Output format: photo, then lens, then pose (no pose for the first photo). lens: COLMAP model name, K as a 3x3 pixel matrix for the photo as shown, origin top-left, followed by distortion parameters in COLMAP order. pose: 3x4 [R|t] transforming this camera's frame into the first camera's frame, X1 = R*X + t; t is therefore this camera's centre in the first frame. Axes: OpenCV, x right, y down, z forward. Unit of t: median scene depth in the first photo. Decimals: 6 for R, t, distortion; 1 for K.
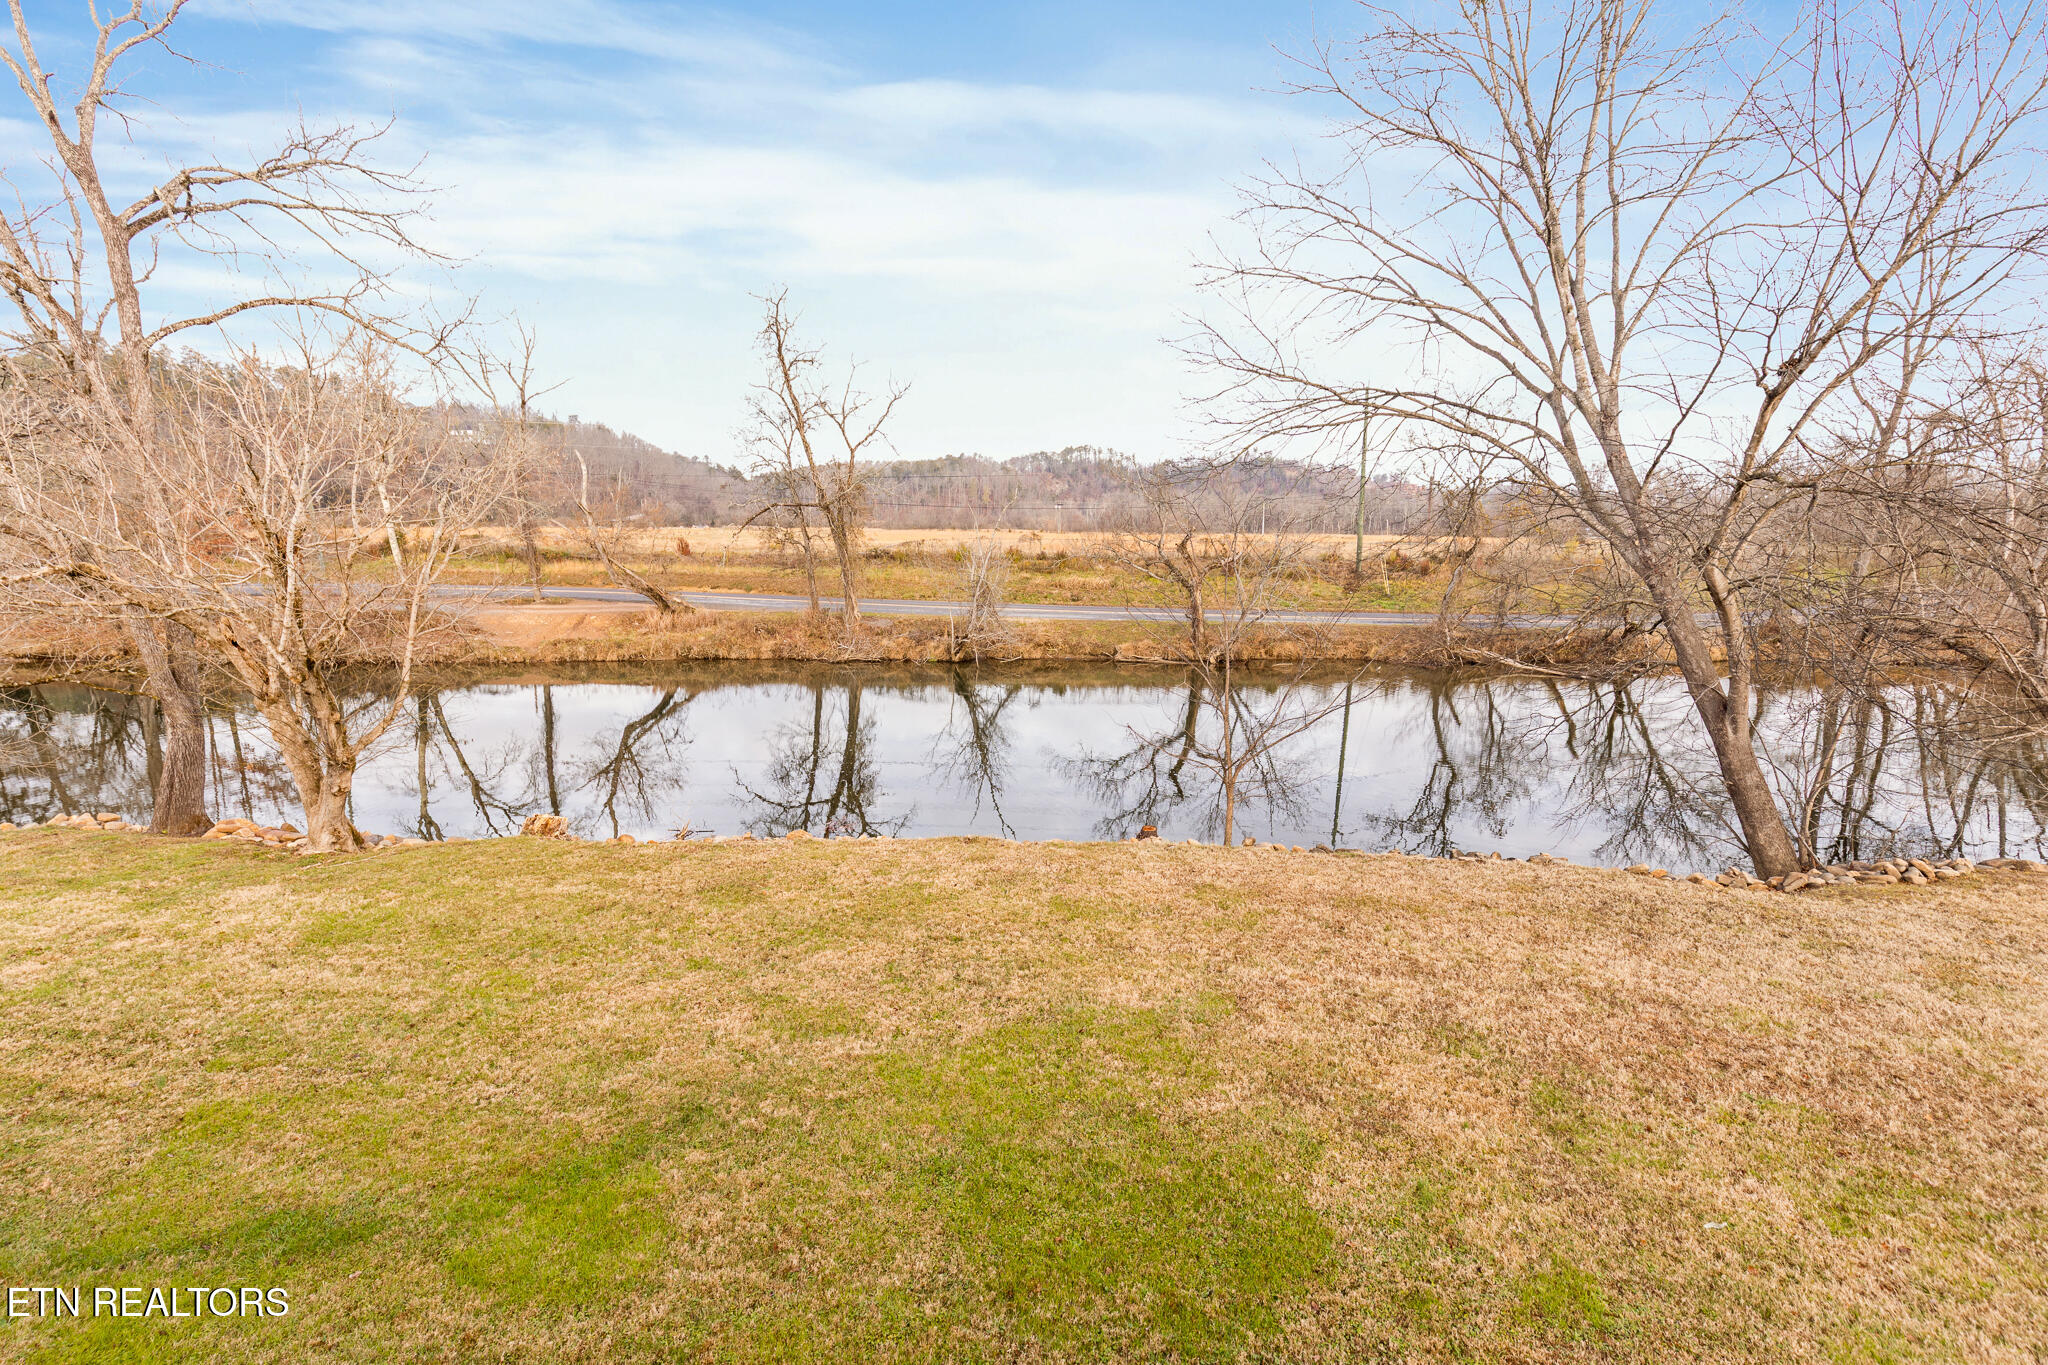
lens RADIAL K [[910.7, 0, 1024.0], [0, 910.7, 682.5], [0, 0, 1]] dist [0.003332, -0.000090]
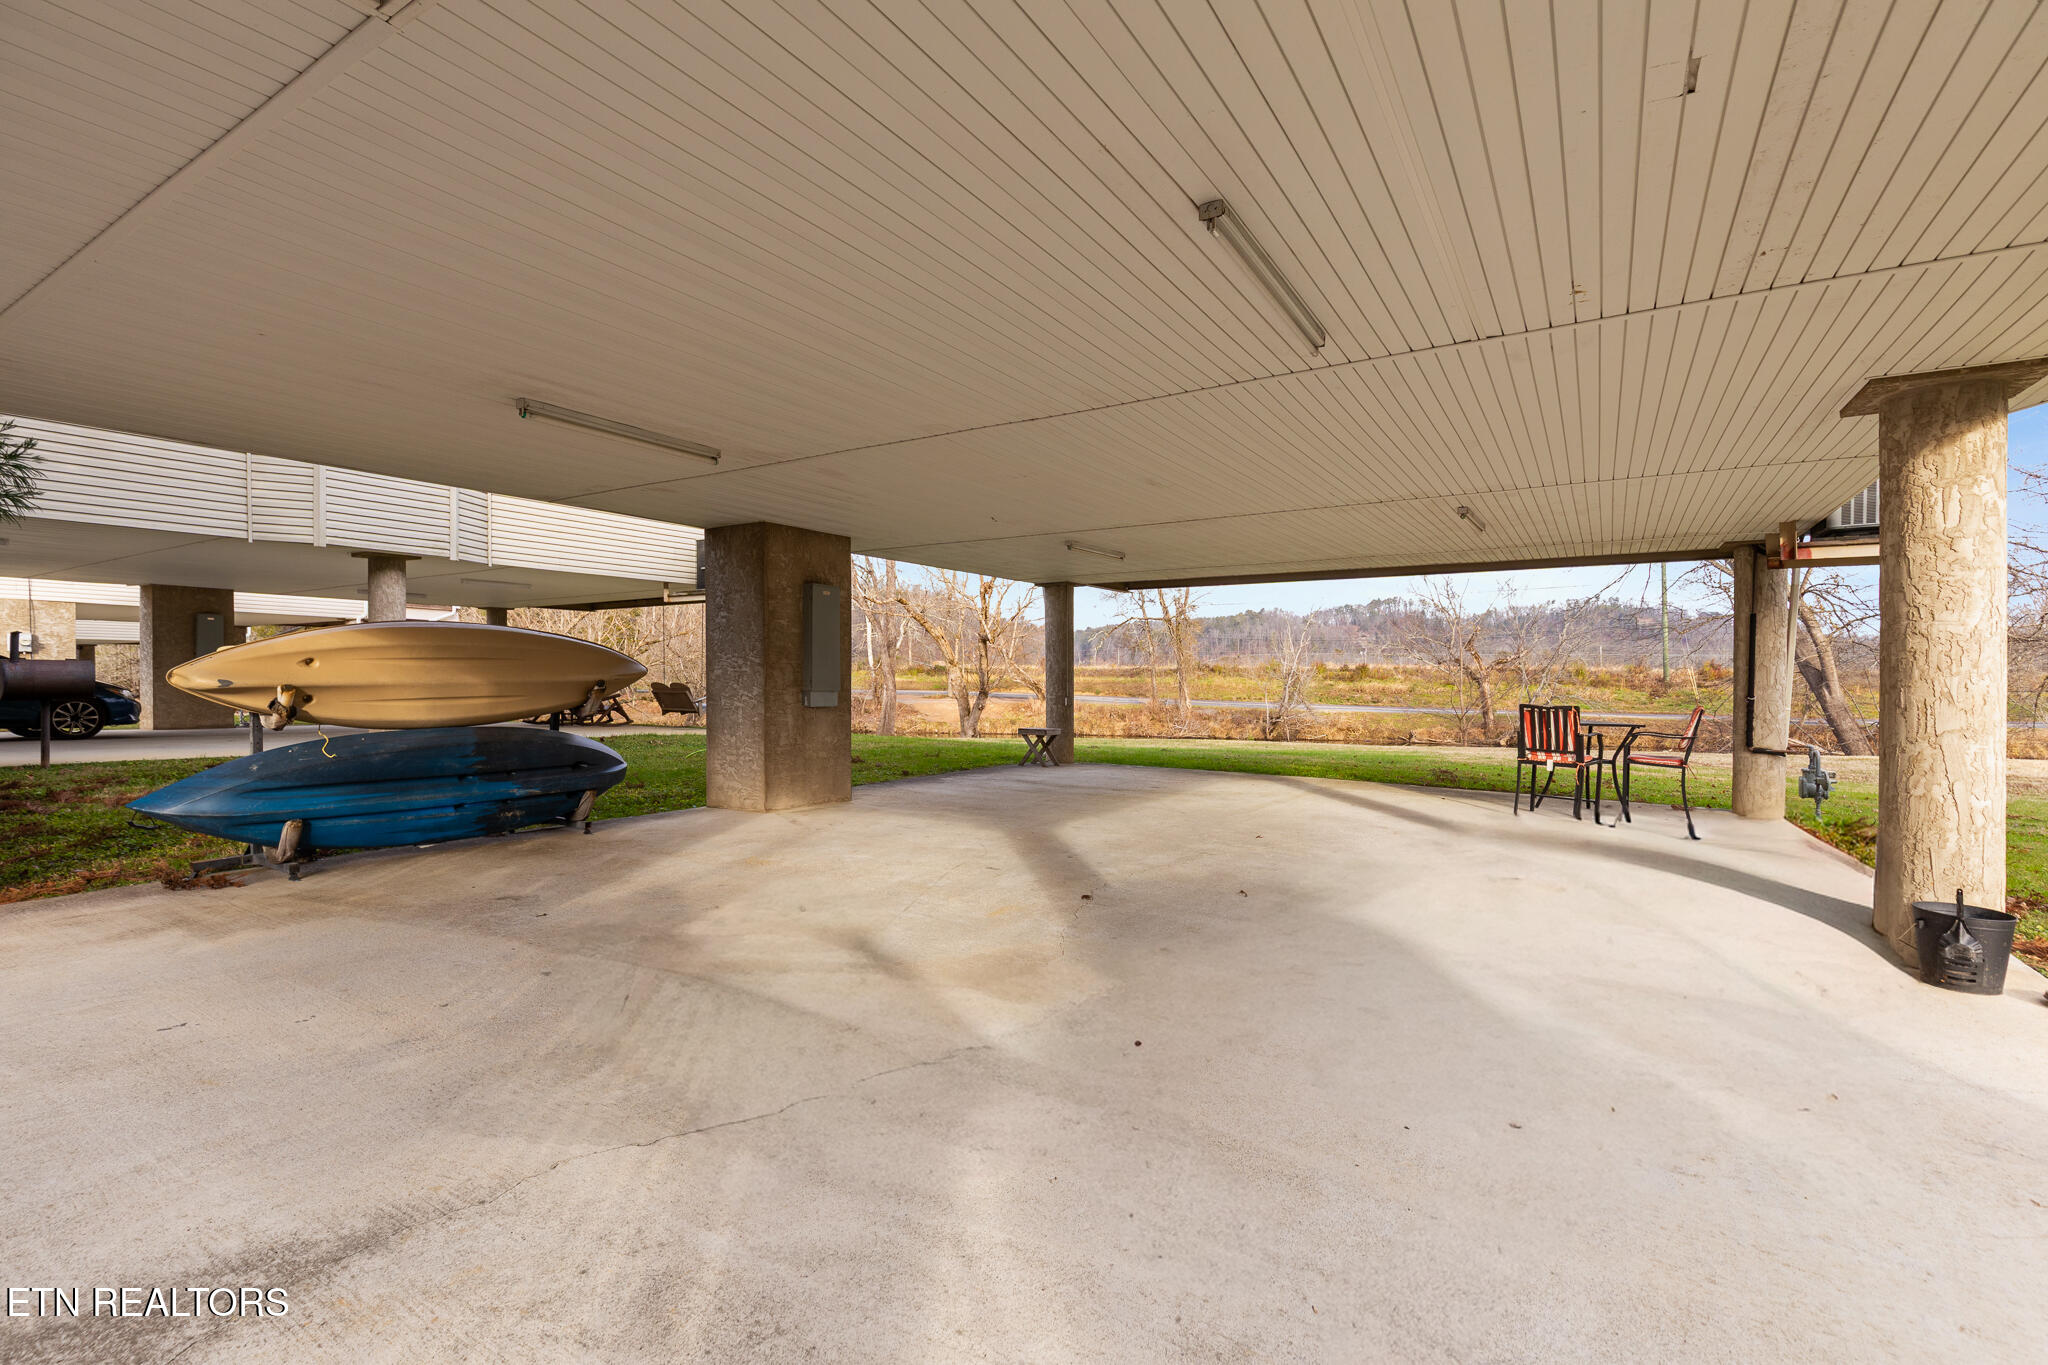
lens RADIAL K [[910.7, 0, 1024.0], [0, 910.7, 682.5], [0, 0, 1]] dist [0.003332, -0.000090]
pose [[0.948880, 0.001613, -0.315634, -0.001571], [-0.054572, 0.985766, -0.159018, 0.090529], [0.310884, 0.168114, 0.935462, -0.213716]]
